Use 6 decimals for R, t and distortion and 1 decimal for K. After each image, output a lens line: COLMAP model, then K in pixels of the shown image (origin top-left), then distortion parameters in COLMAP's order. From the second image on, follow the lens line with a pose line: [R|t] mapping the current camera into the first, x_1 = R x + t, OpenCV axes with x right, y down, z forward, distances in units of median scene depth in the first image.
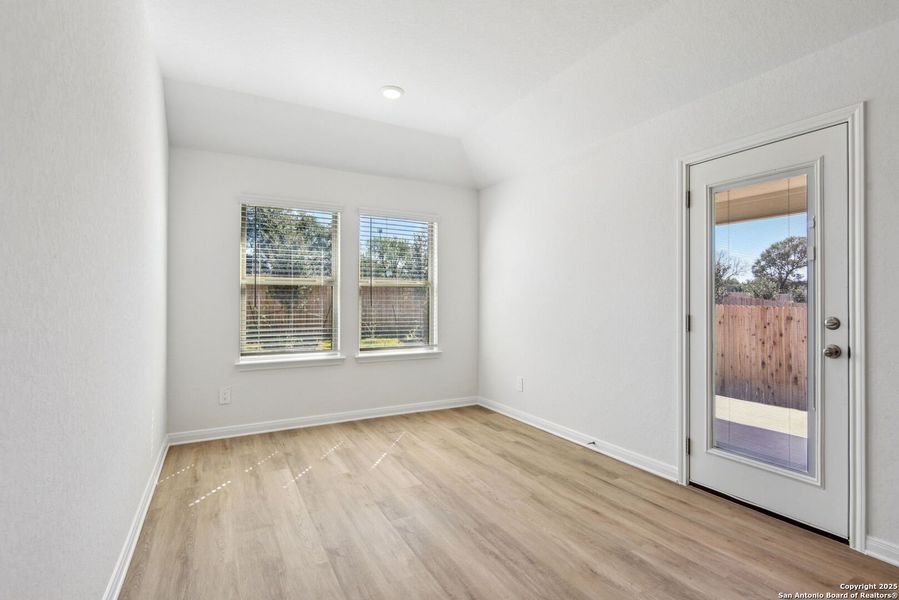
lens RADIAL K [[416.3, 0, 447.6], [0, 416.3, 298.3], [0, 0, 1]] dist [-0.000579, -0.010718]
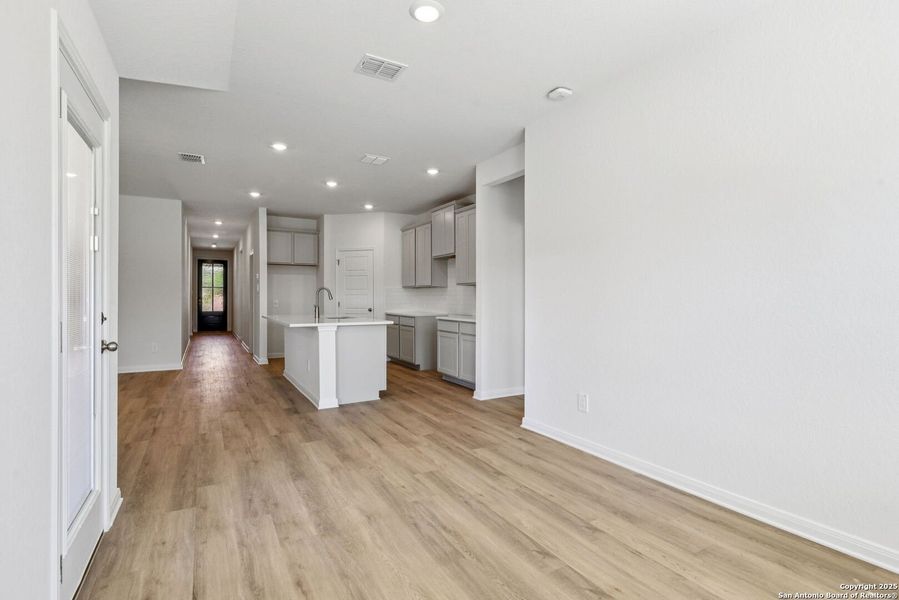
lens RADIAL K [[455.5, 0, 473.2], [0, 455.5, 300.2], [0, 0, 1]] dist [-0.004510, -0.002417]
pose [[-0.997087, -0.003492, -0.076194, 0.090376], [-0.003291, 0.999991, -0.002766, 0.009493], [0.076203, -0.002507, -0.997089, 1.467247]]
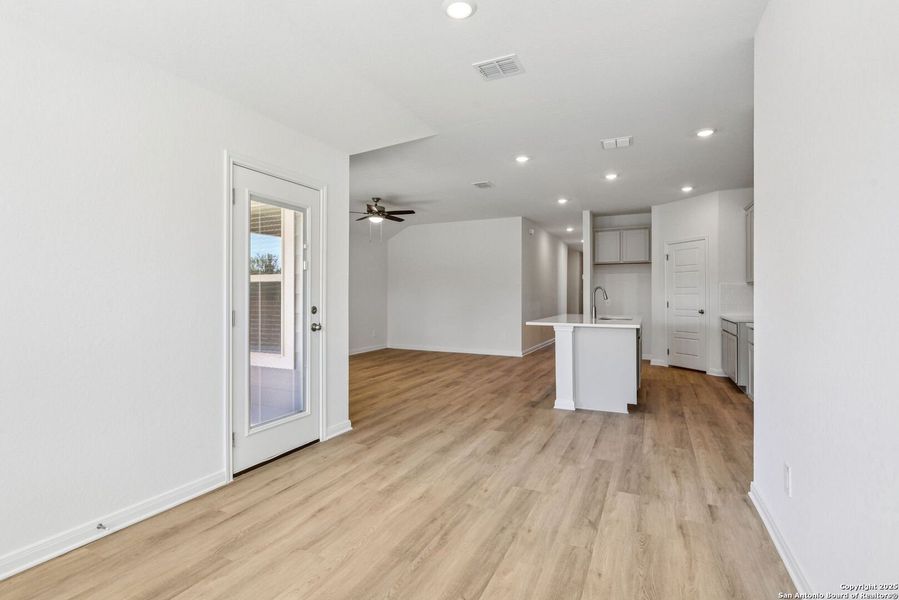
lens RADIAL K [[460.4, 0, 430.0], [0, 460.4, 296.4], [0, 0, 1]] dist [-0.012171, -0.001105]
pose [[-0.569787, -0.003138, 0.821786, -0.553030], [-0.009886, 0.999947, -0.003036, 0.004345], [-0.821733, -0.009854, -0.569788, 1.134519]]
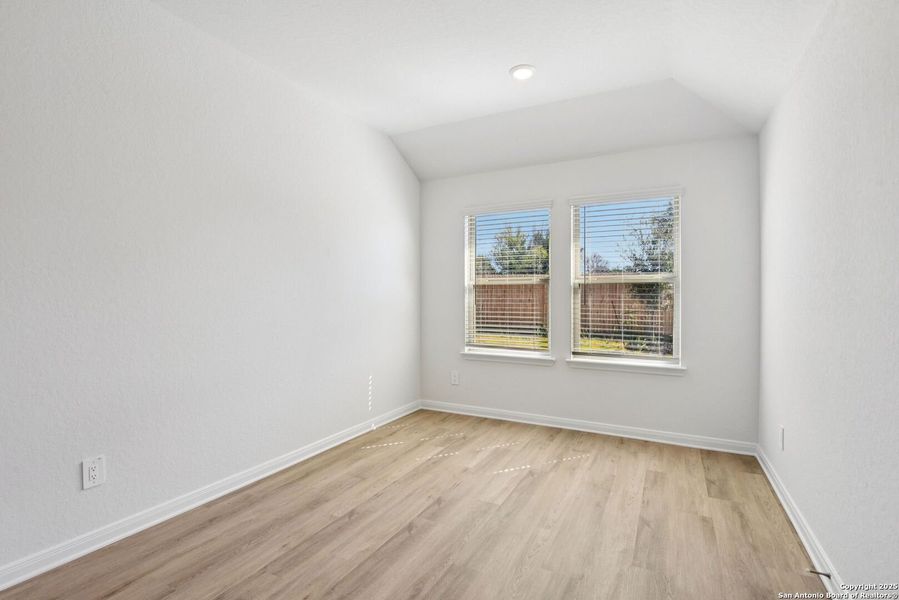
lens RADIAL K [[416.3, 0, 447.6], [0, 416.3, 298.3], [0, 0, 1]] dist [-0.000579, -0.010718]
pose [[0.572039, -0.001150, -0.820225, 0.573382], [0.003383, 0.999994, 0.000958, 0.000681], [0.820219, -0.003323, 0.572040, 0.372794]]
